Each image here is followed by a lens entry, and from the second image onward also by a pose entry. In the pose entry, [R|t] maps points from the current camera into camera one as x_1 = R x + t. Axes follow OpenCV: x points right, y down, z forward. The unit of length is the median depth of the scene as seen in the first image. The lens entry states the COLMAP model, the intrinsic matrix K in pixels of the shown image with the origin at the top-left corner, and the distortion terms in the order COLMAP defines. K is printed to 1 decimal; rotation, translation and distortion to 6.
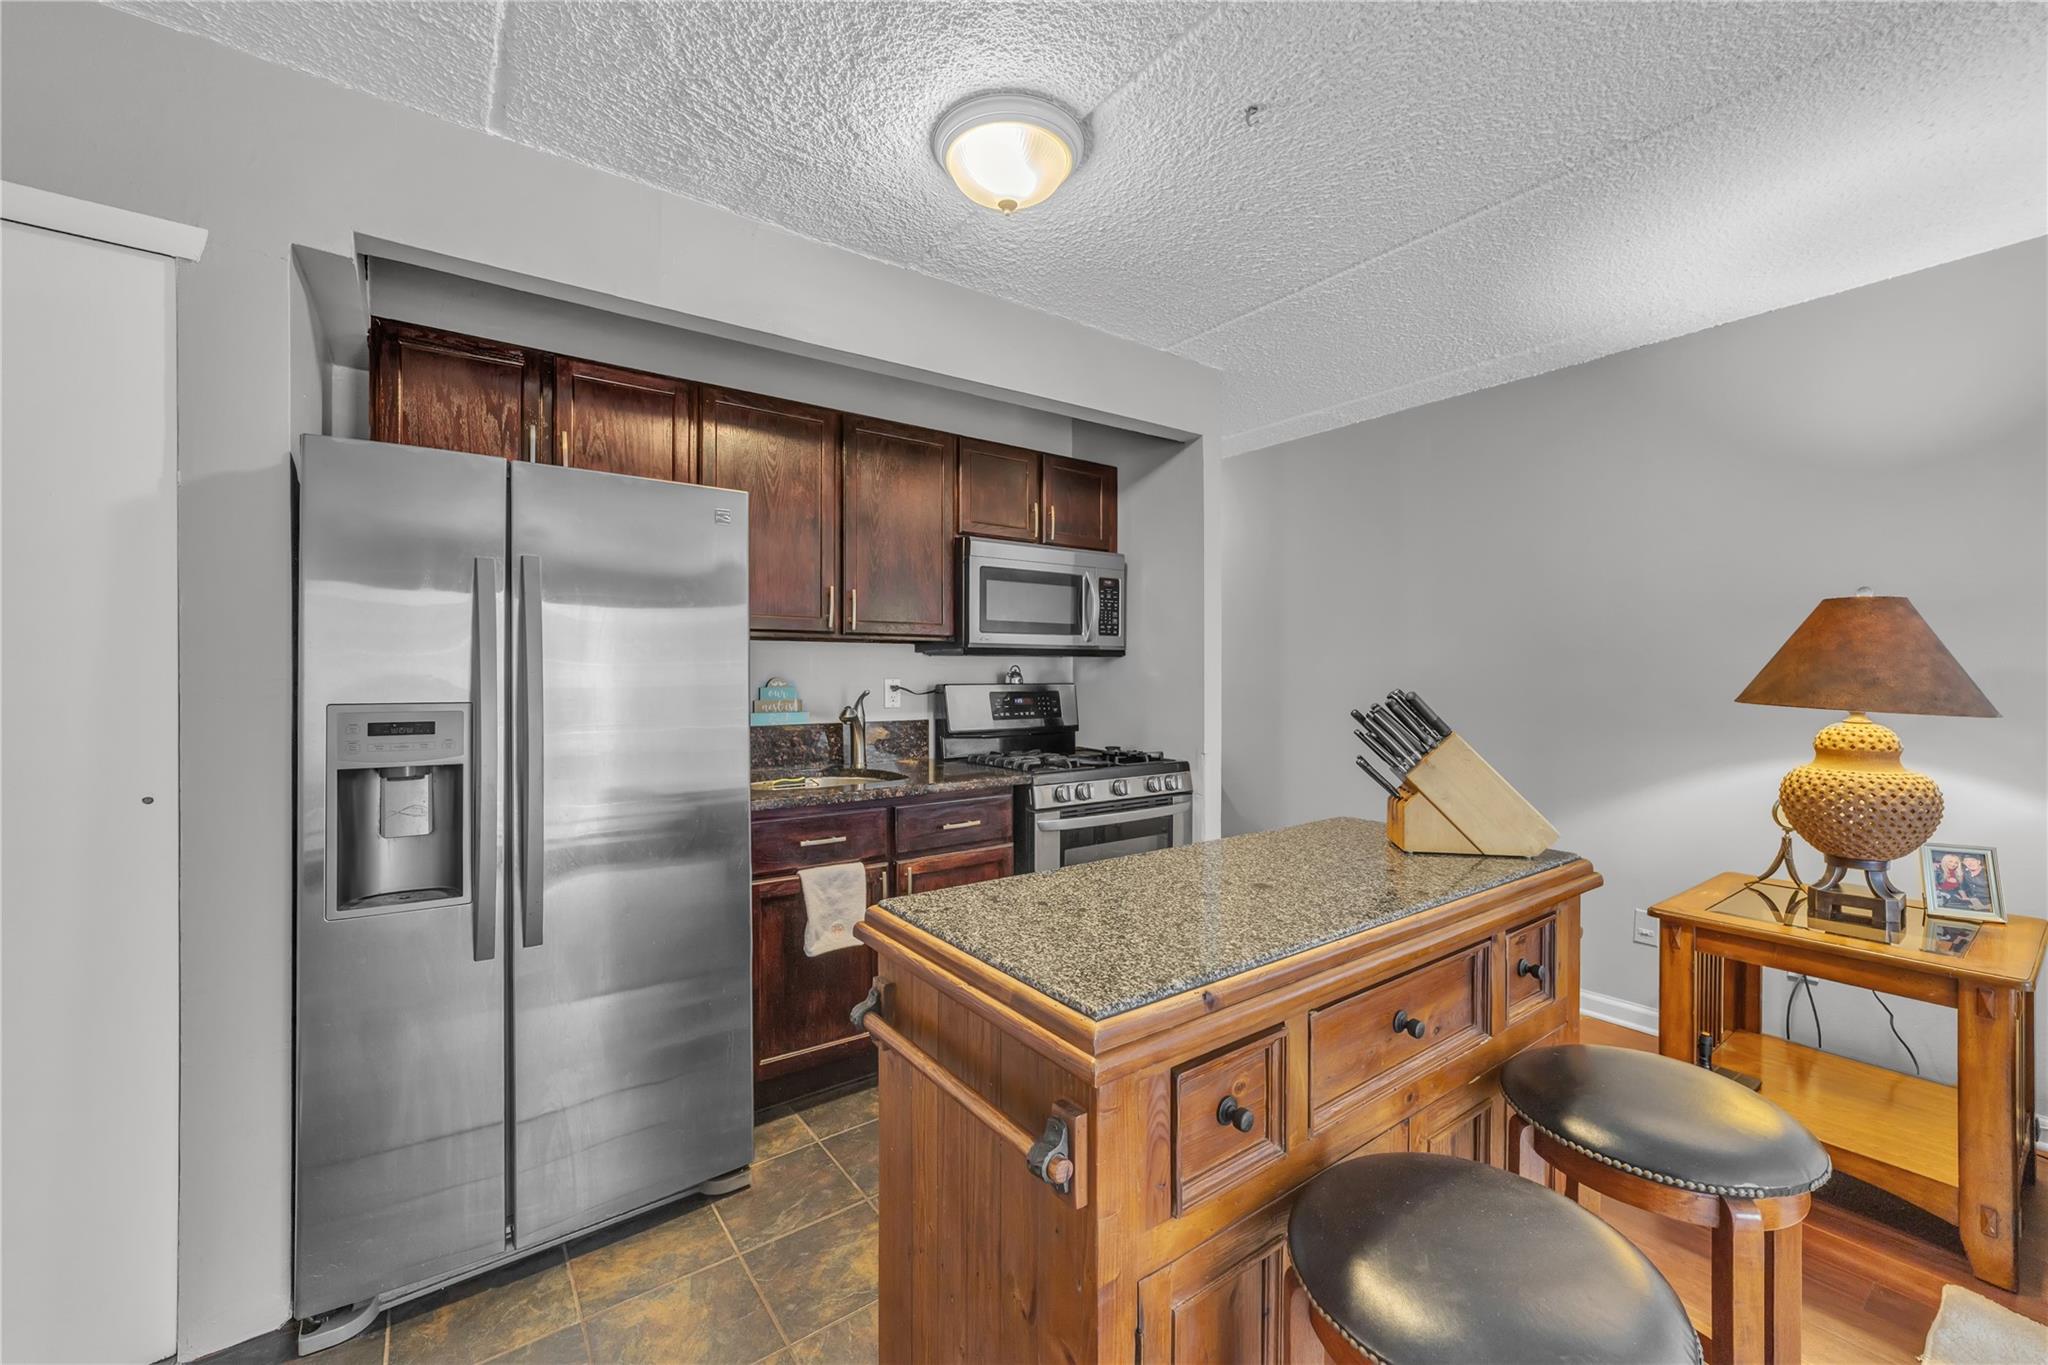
lens RADIAL K [[824.8, 0, 1027.2], [0, 824.8, 675.0], [0, 0, 1]] dist [-0.001151, 0.000244]
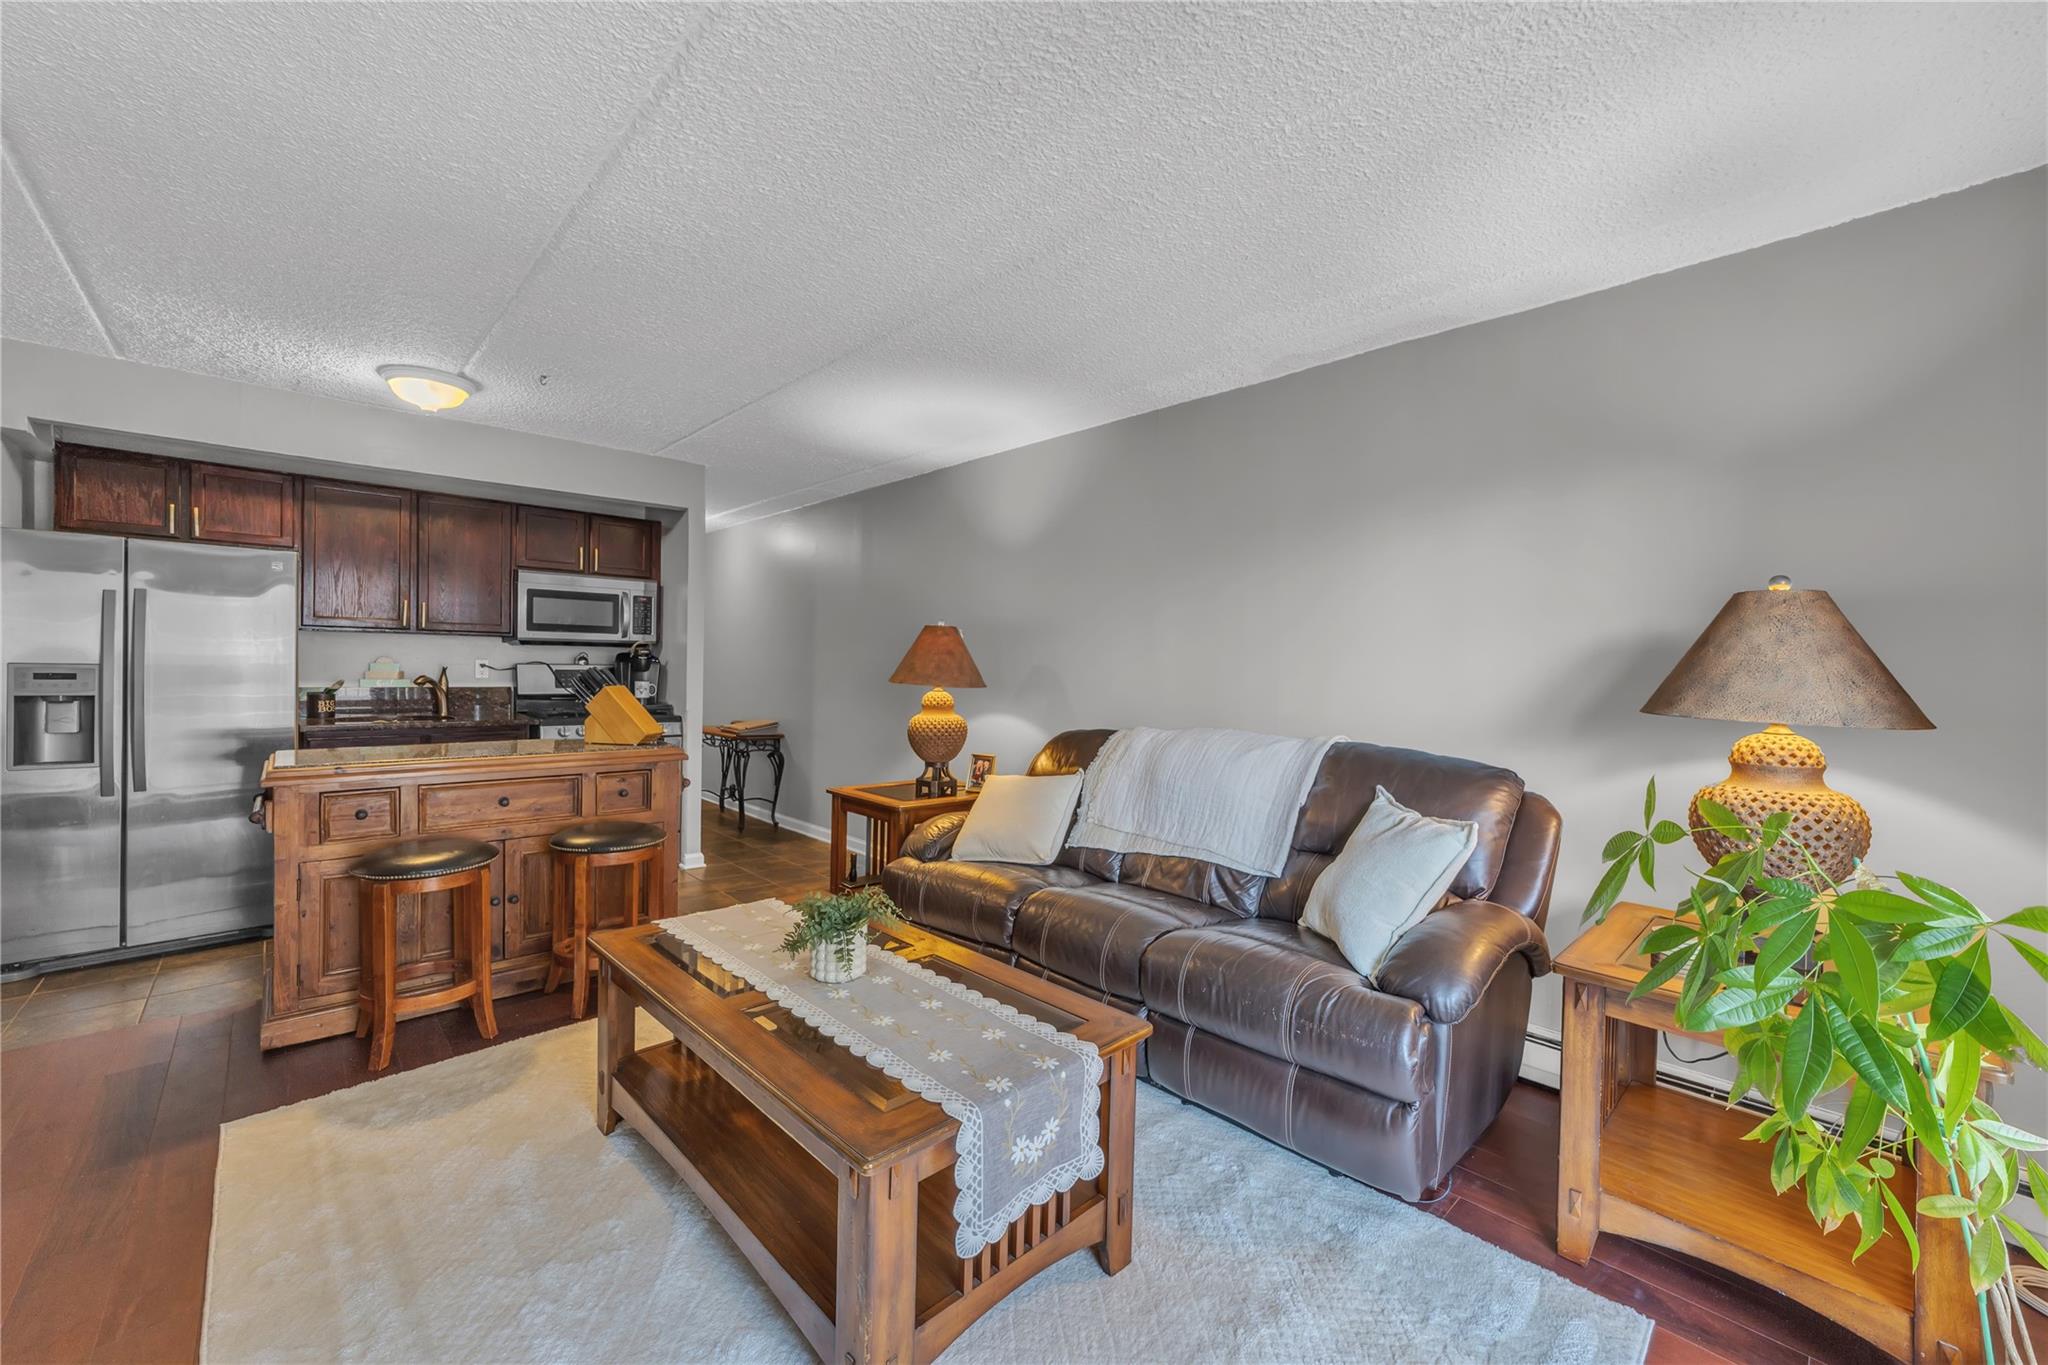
lens RADIAL K [[831.8, 0, 1032.3], [0, 831.8, 679.5], [0, 0, 1]] dist [-0.000645, 0.005784]
pose [[0.994218, 0.018116, 0.105843, 1.014871], [-0.019876, 0.999681, 0.015598, -0.003544], [-0.105526, -0.017611, 0.994261, -0.934851]]
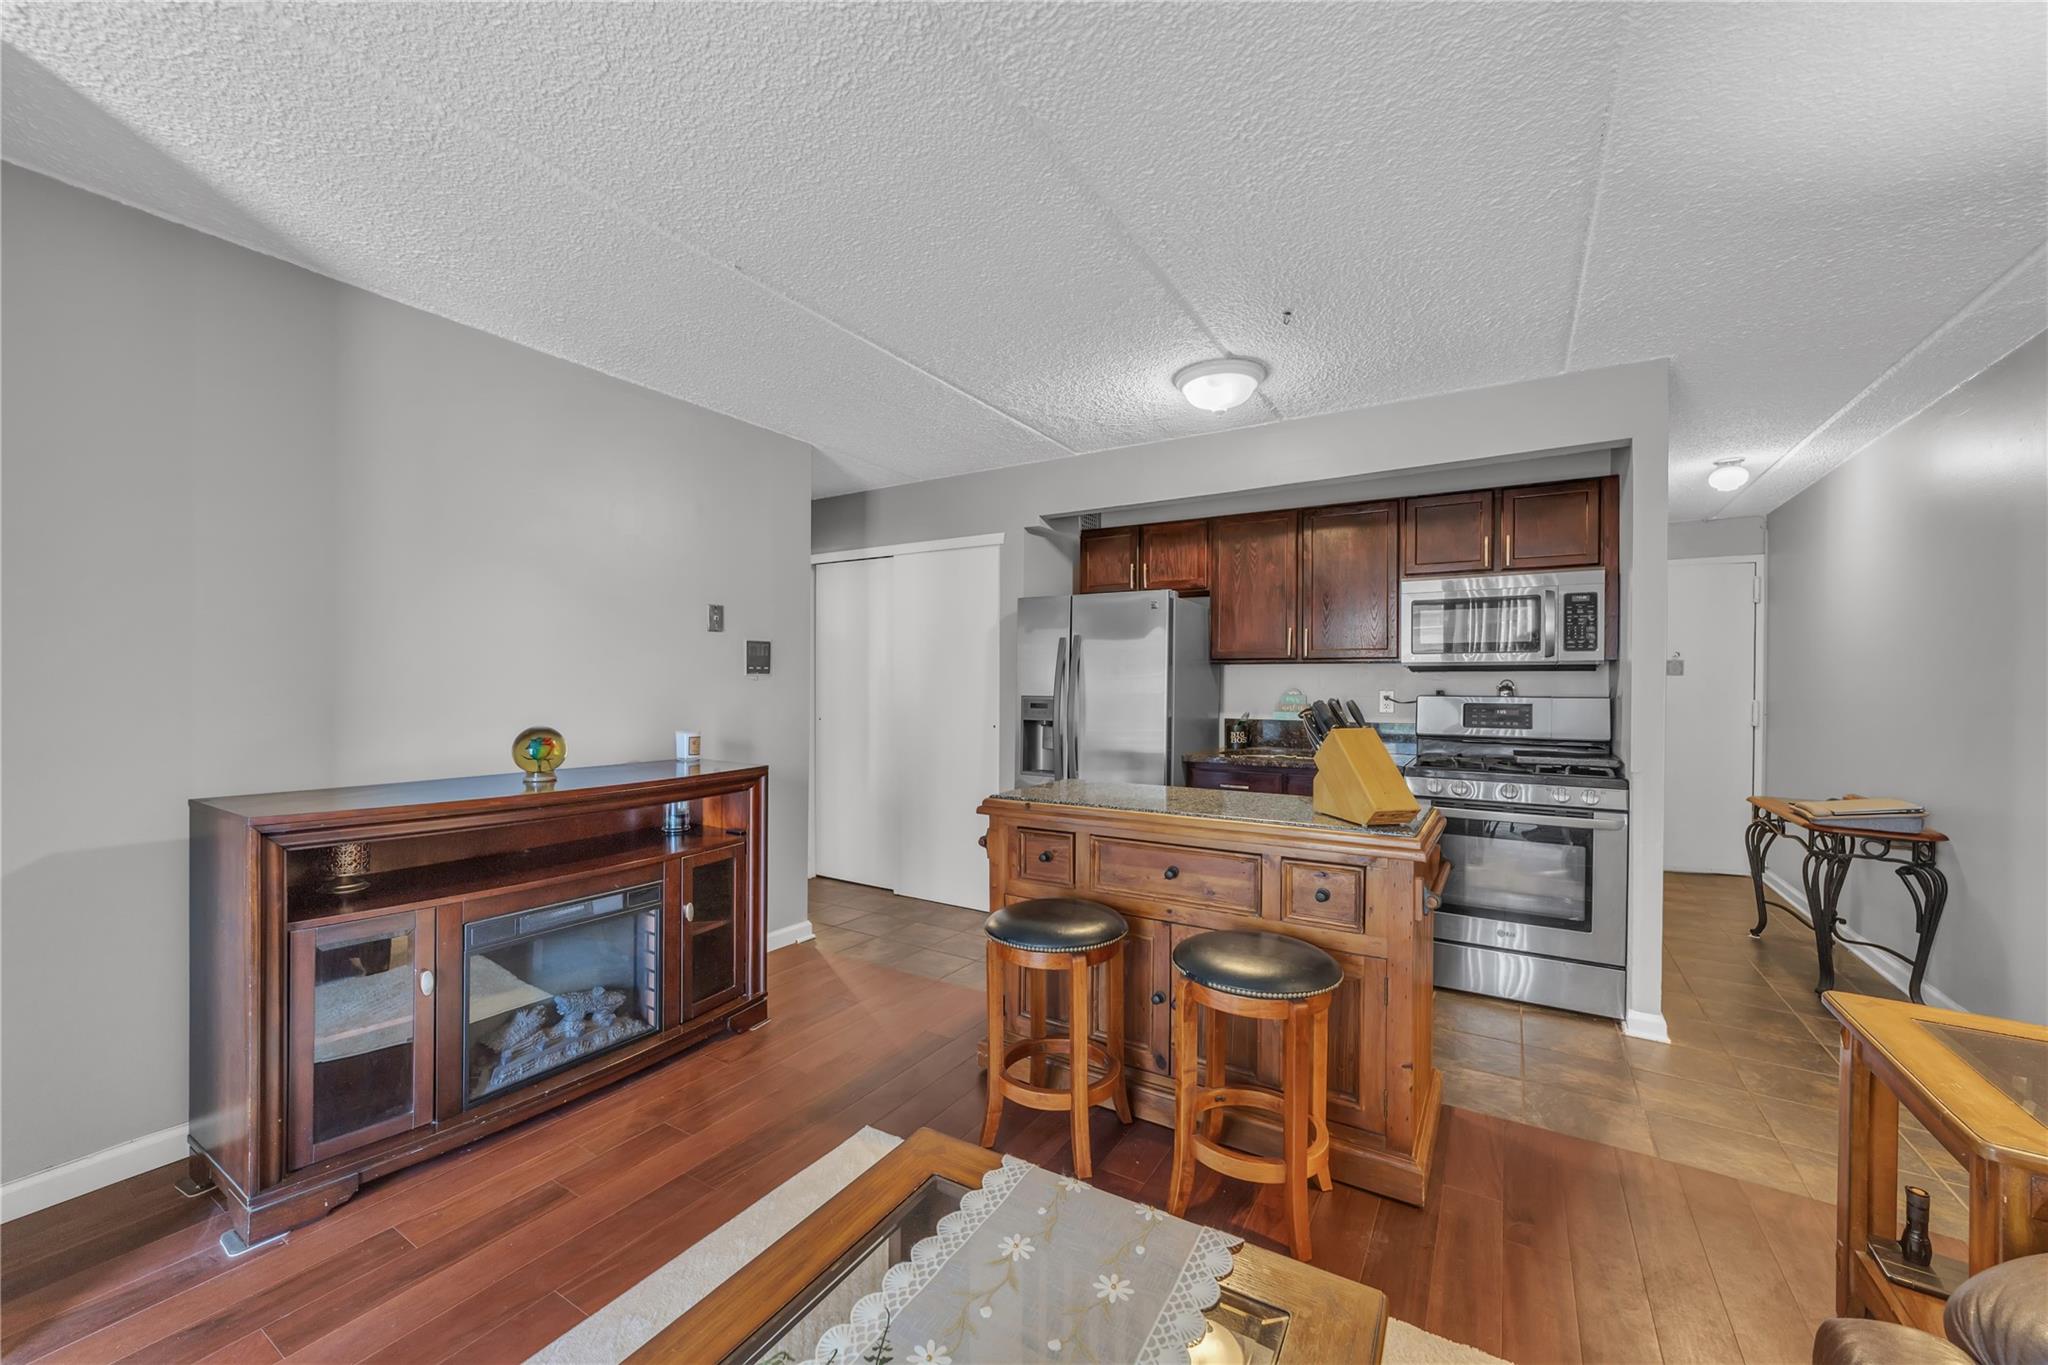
lens RADIAL K [[801.6, 0, 1001.3], [0, 801.6, 694.9], [0, 0, 1]] dist [-0.000176, 0.000281]
pose [[0.358239, 0.017799, -0.933460, 1.184169], [-0.006732, 0.999842, 0.016482, -0.007750], [0.933606, 0.000379, 0.358302, -0.020333]]
